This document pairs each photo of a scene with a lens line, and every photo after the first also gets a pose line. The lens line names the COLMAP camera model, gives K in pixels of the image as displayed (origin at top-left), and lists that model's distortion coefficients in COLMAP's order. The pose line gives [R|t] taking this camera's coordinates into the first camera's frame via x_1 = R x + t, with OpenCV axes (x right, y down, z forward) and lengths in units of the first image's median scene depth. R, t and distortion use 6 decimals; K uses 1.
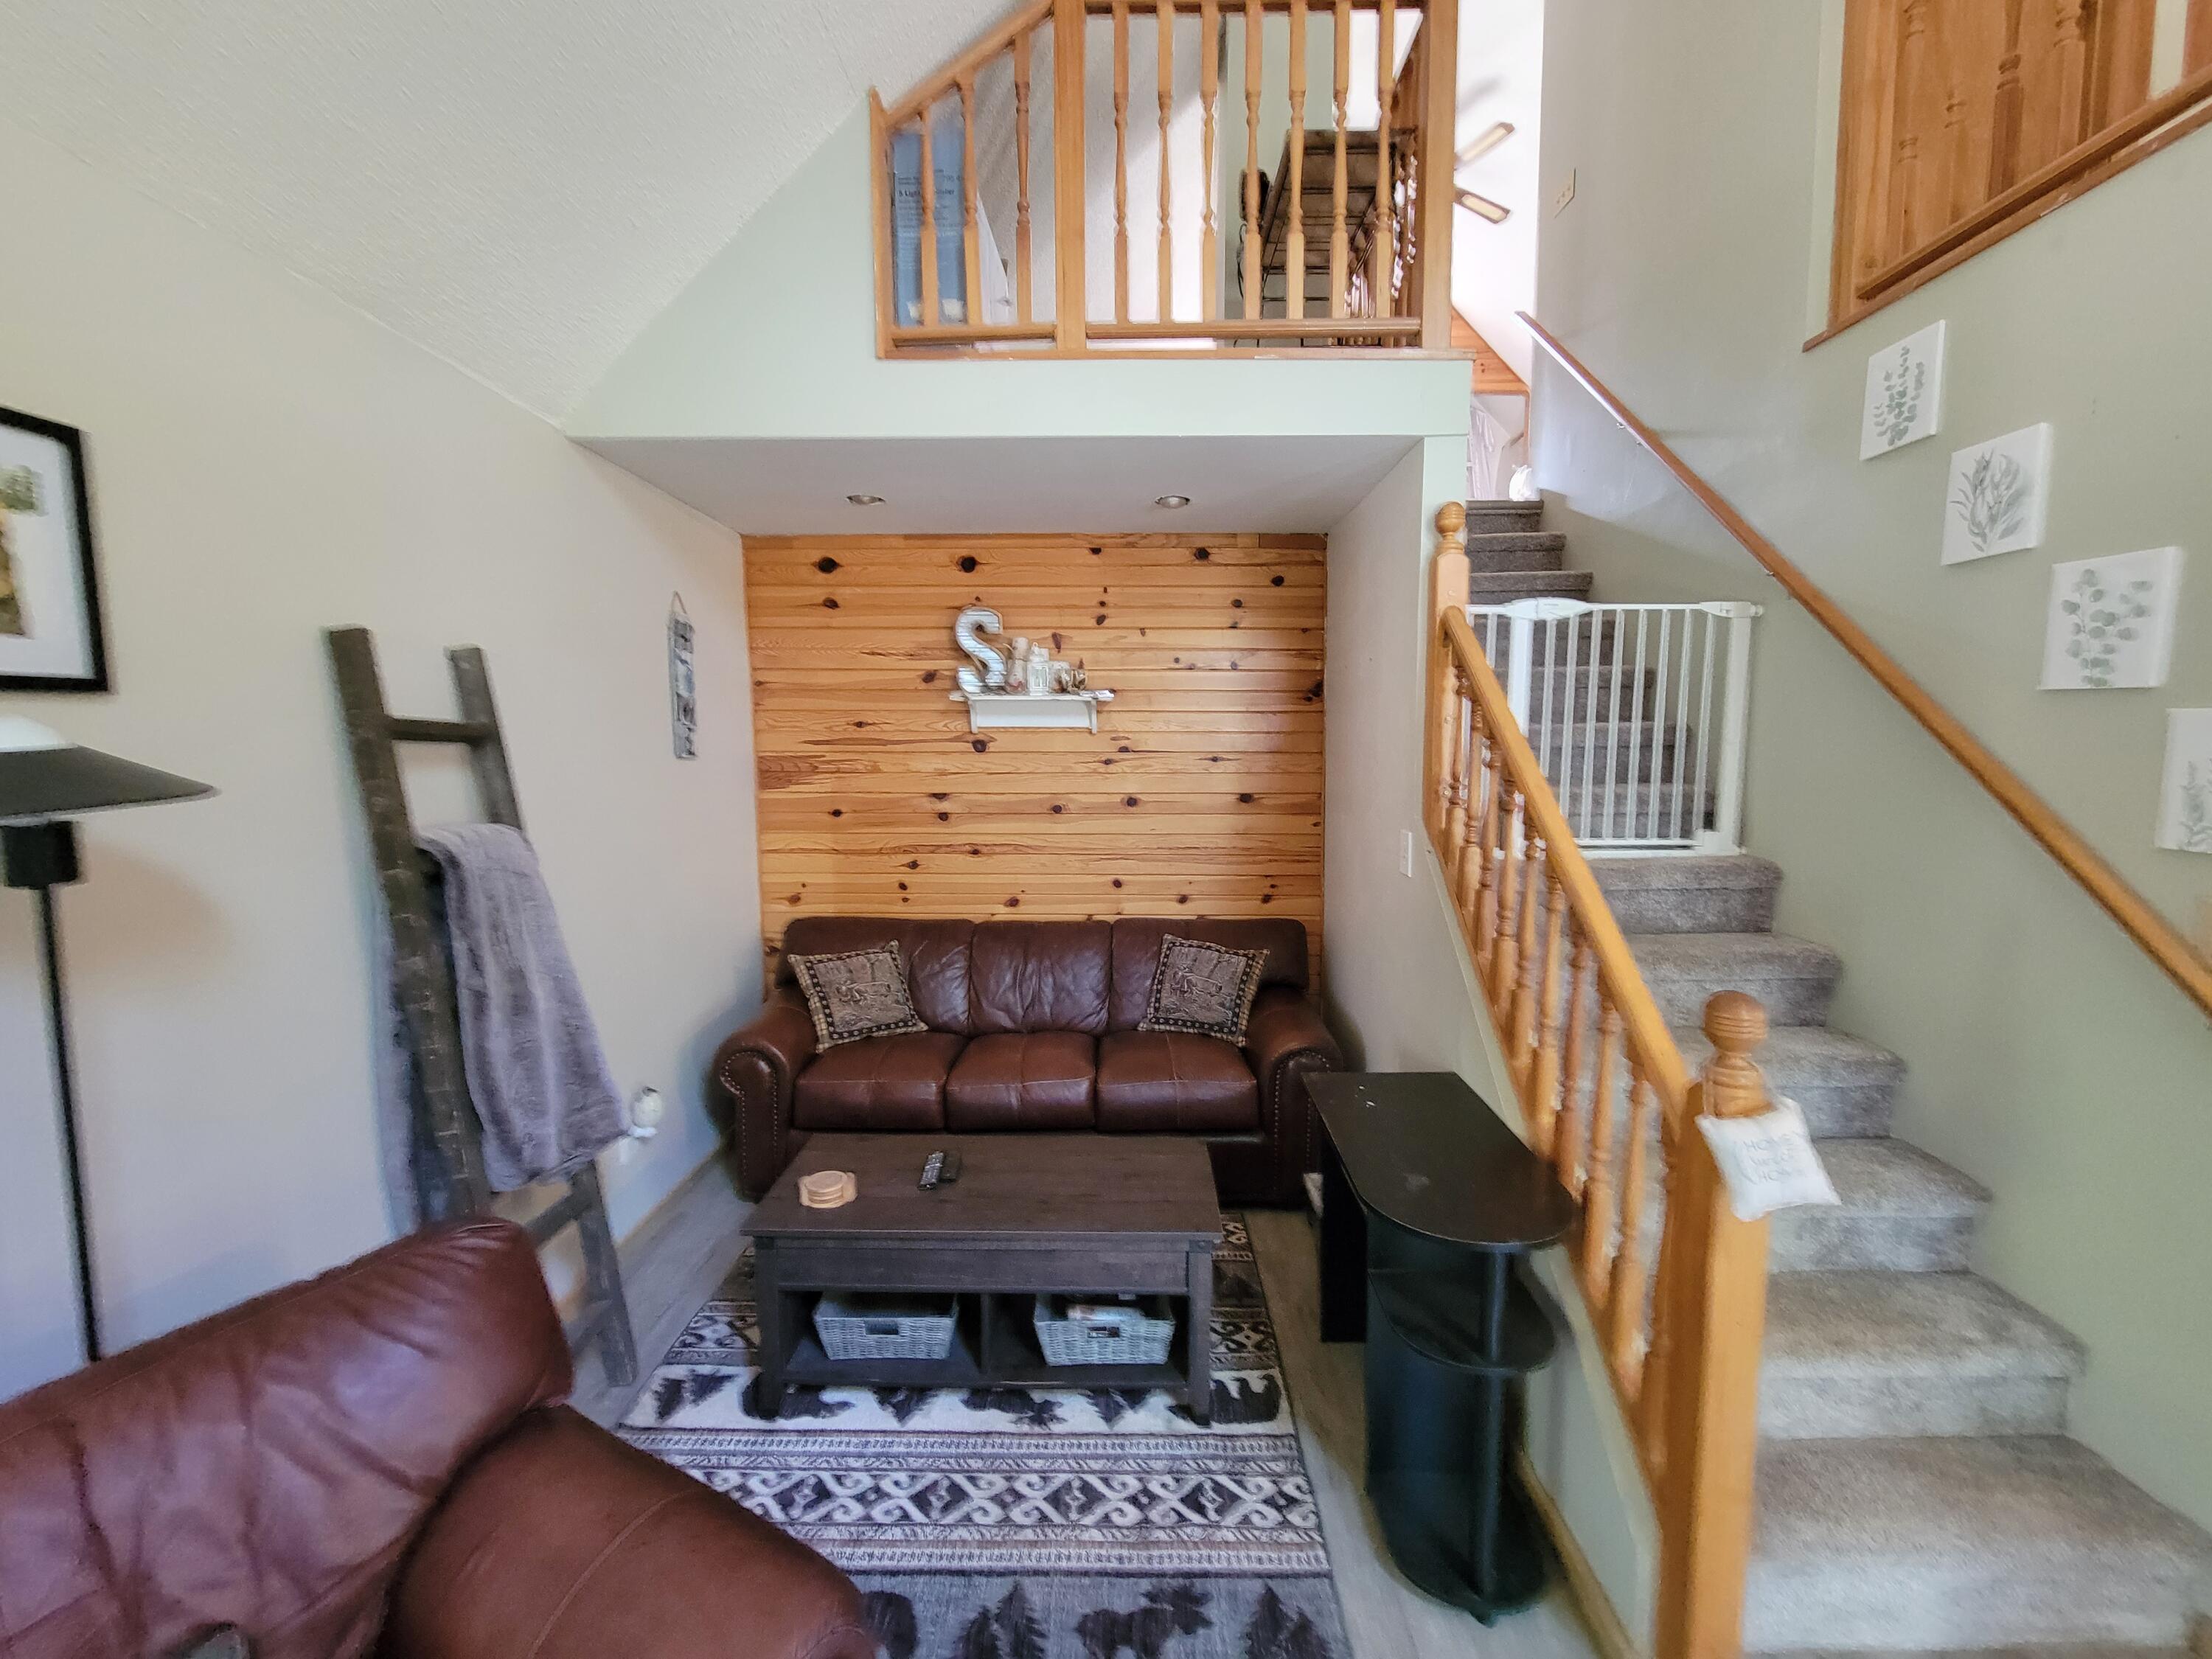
lens RADIAL K [[901.8, 0, 1104.9], [0, 901.8, 825.7], [0, 0, 1]] dist [-0.003670, -0.000246]
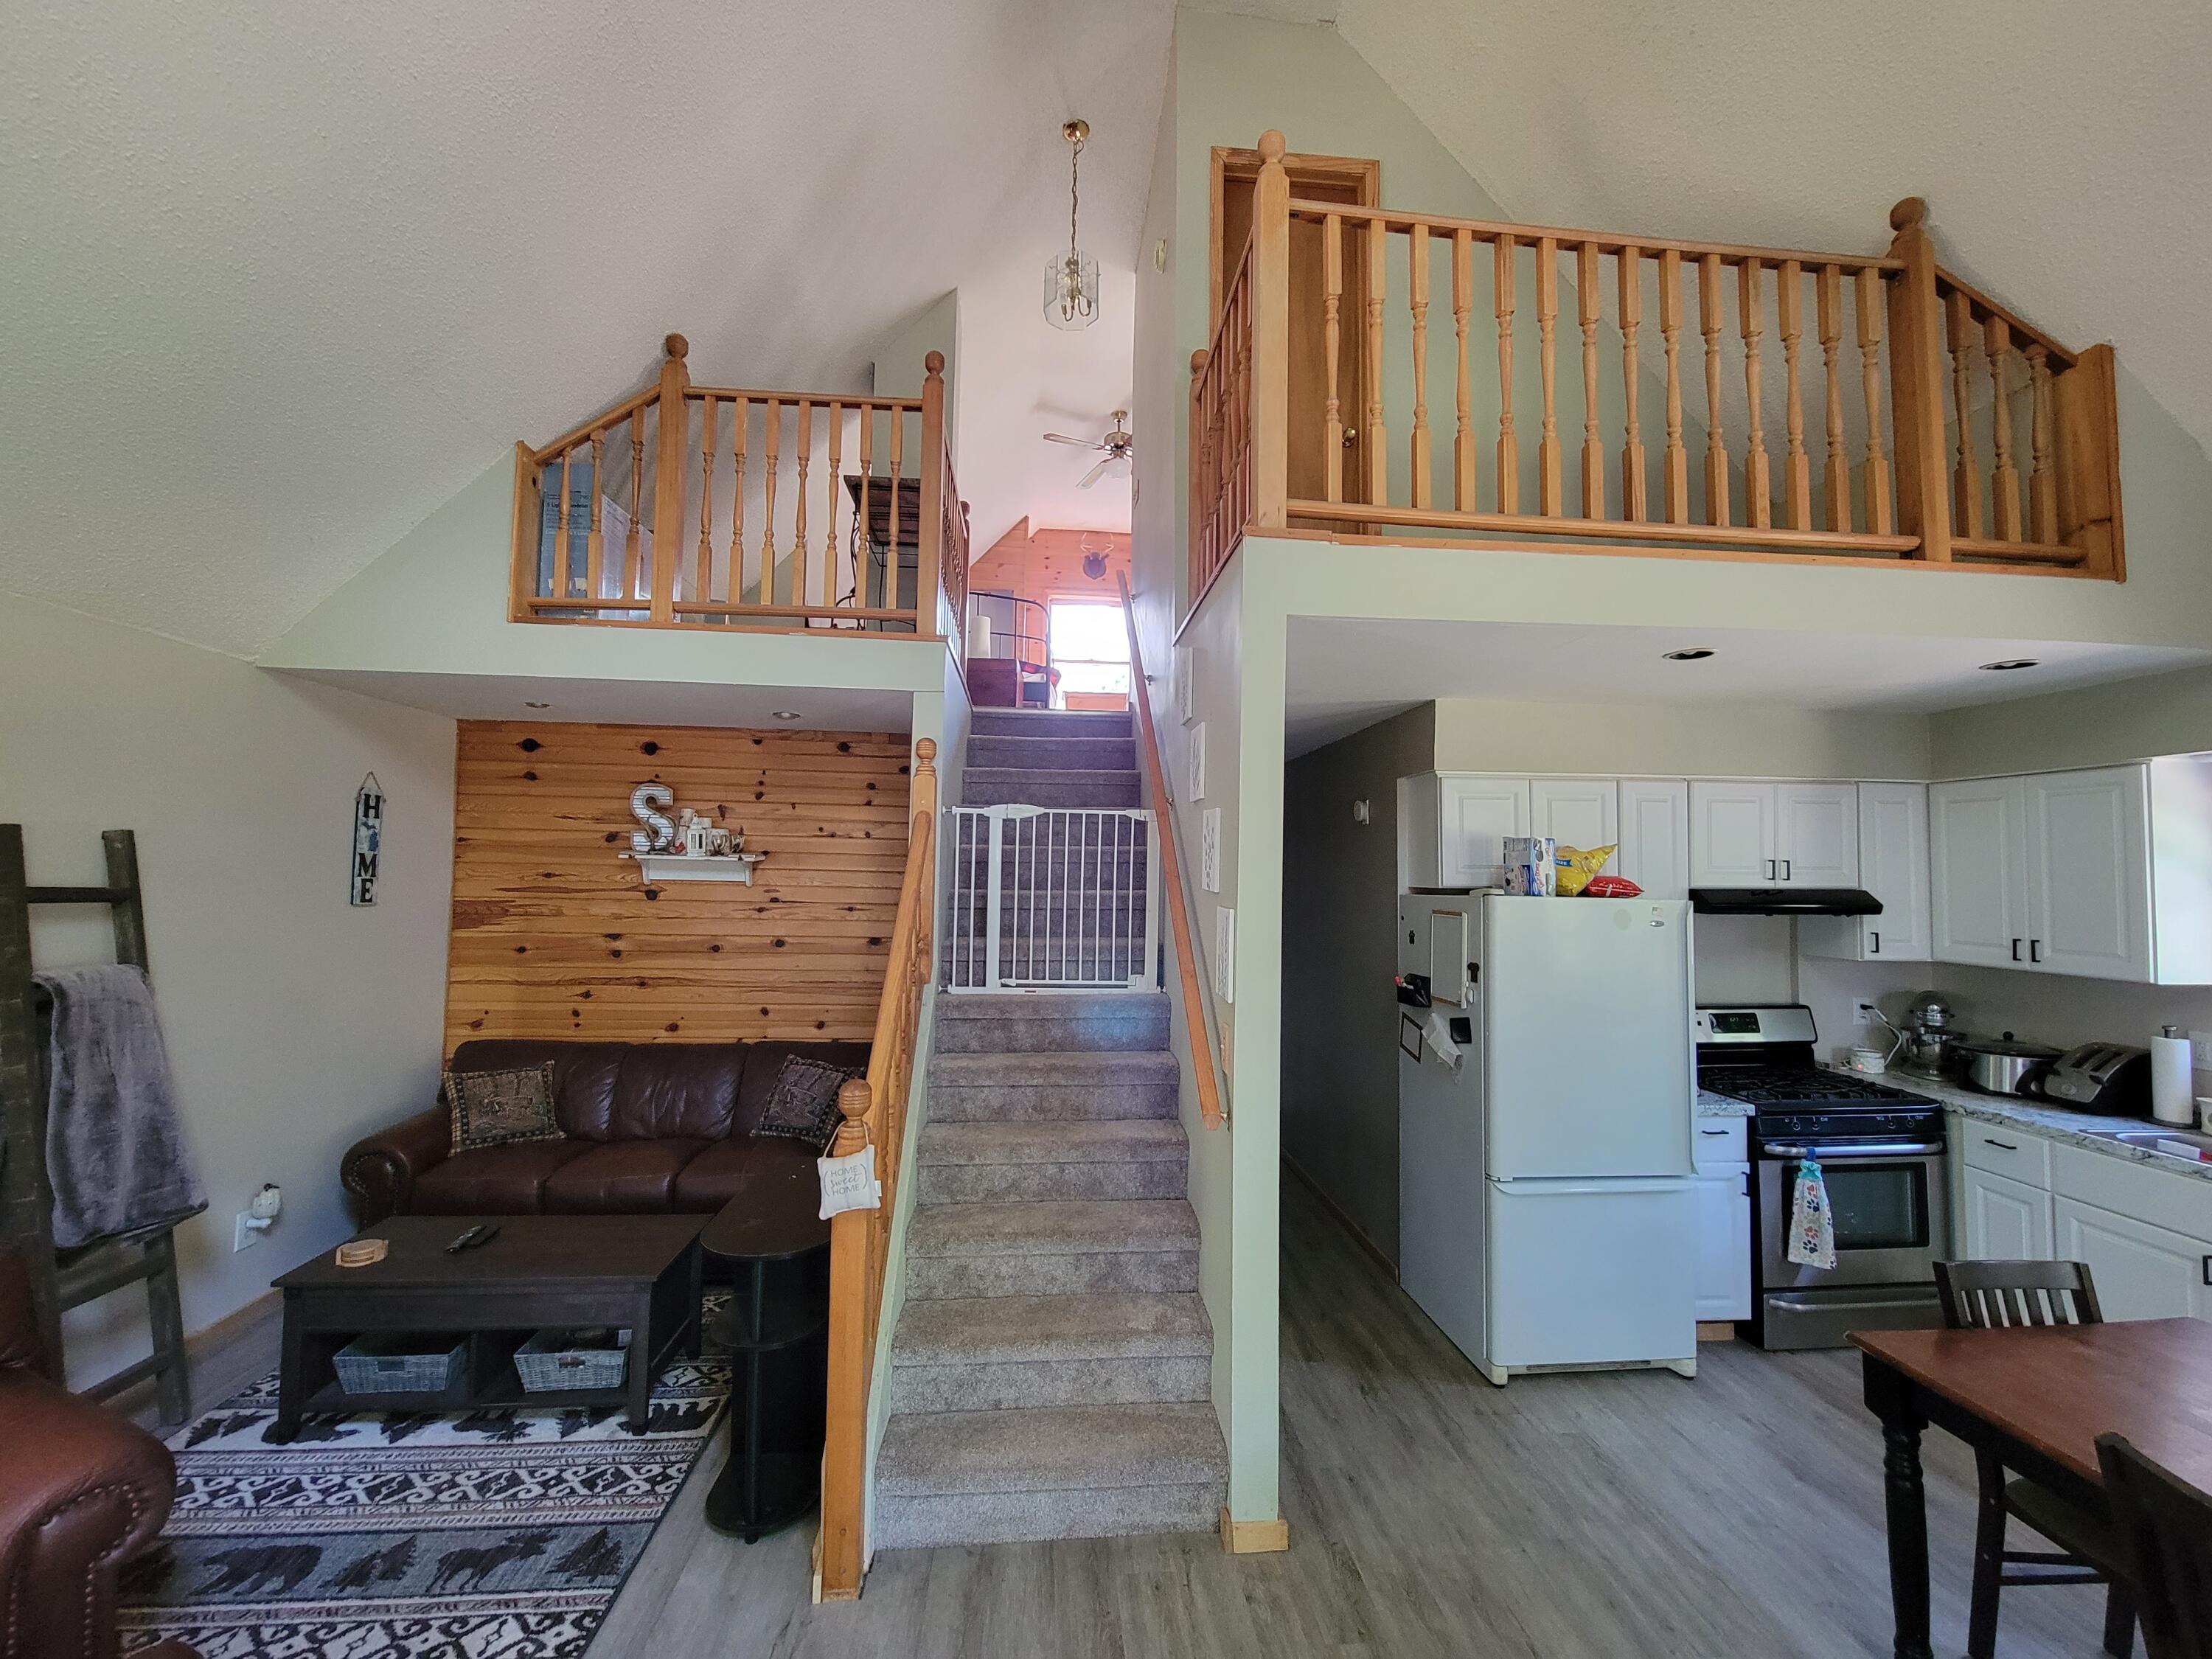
lens RADIAL K [[901.2, 0, 1108.5], [0, 901.2, 824.5], [0, 0, 1]] dist [0.006317, -0.004178]
pose [[0.994880, 0.024996, 0.097928, 0.395163], [-0.010990, 0.989943, -0.141040, -0.020735], [-0.100468, 0.139241, 0.985149, -0.300539]]
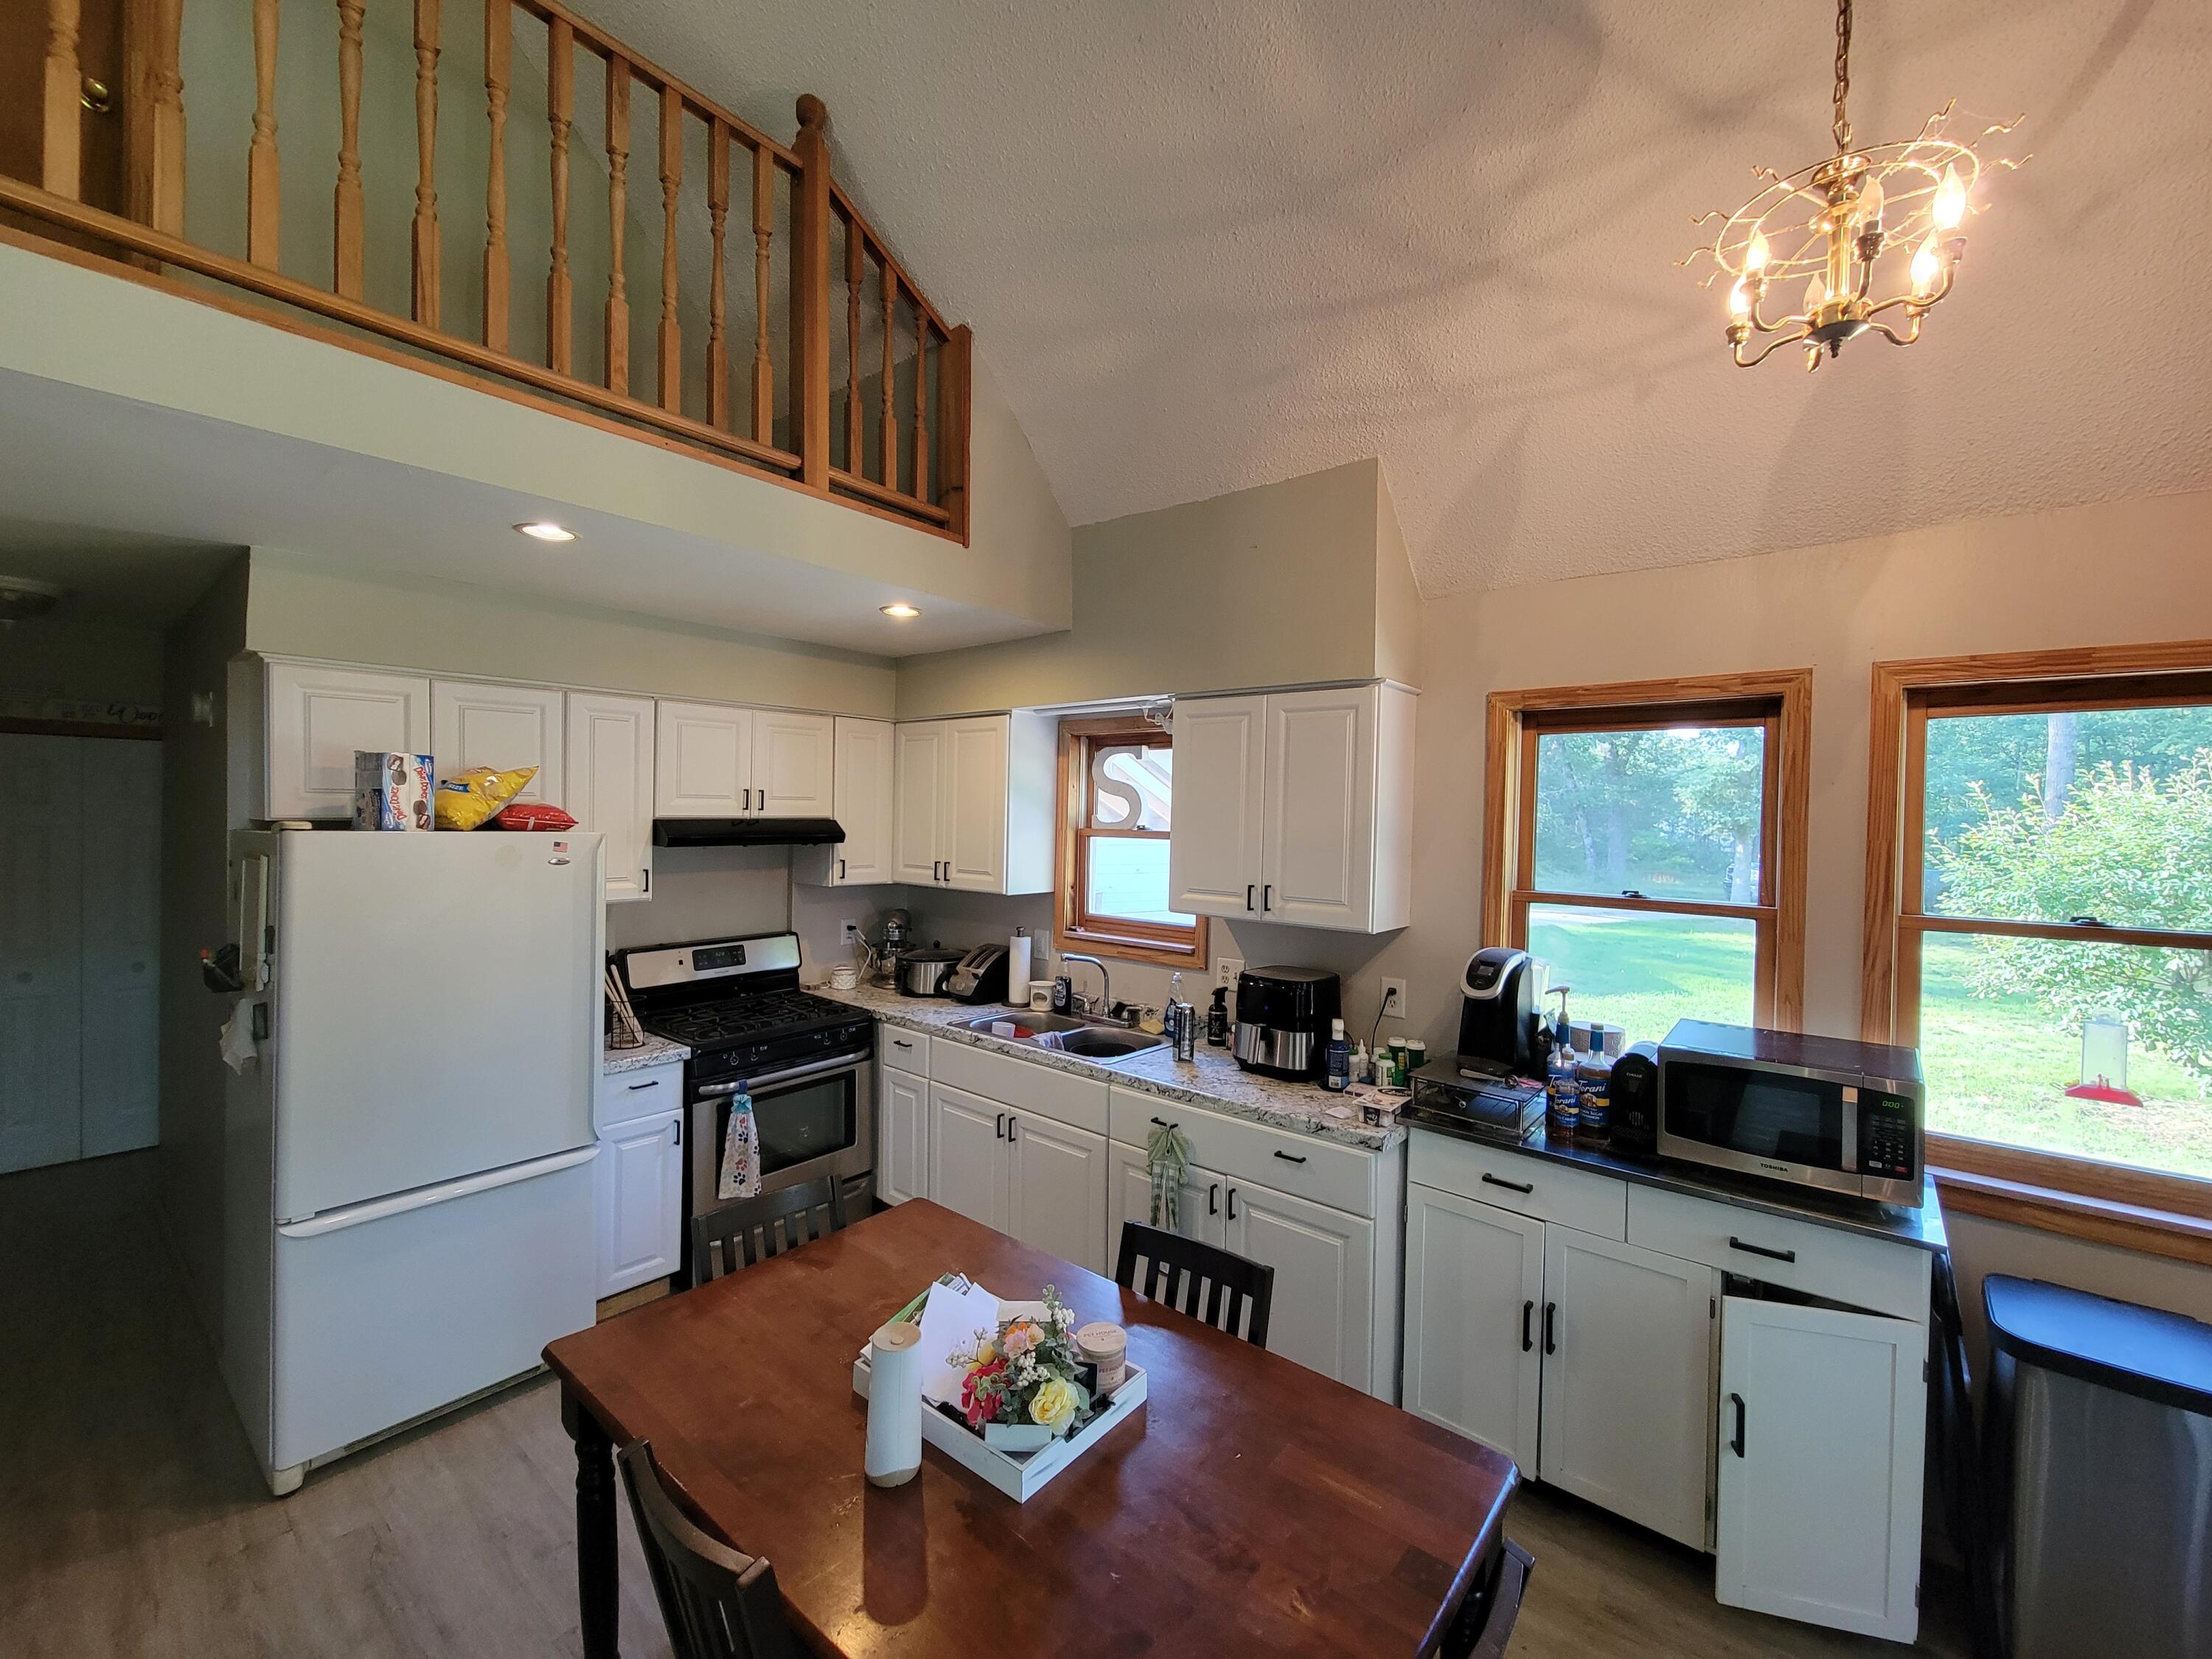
lens RADIAL K [[898.1, 0, 1116.4], [0, 898.1, 825.4], [0, 0, 1]] dist [0.000373, -0.008849]
pose [[0.621542, 0.007643, 0.783343, 0.811898], [0.046178, 0.997856, -0.046376, -0.031541], [-0.782018, 0.064998, 0.619857, -0.287716]]
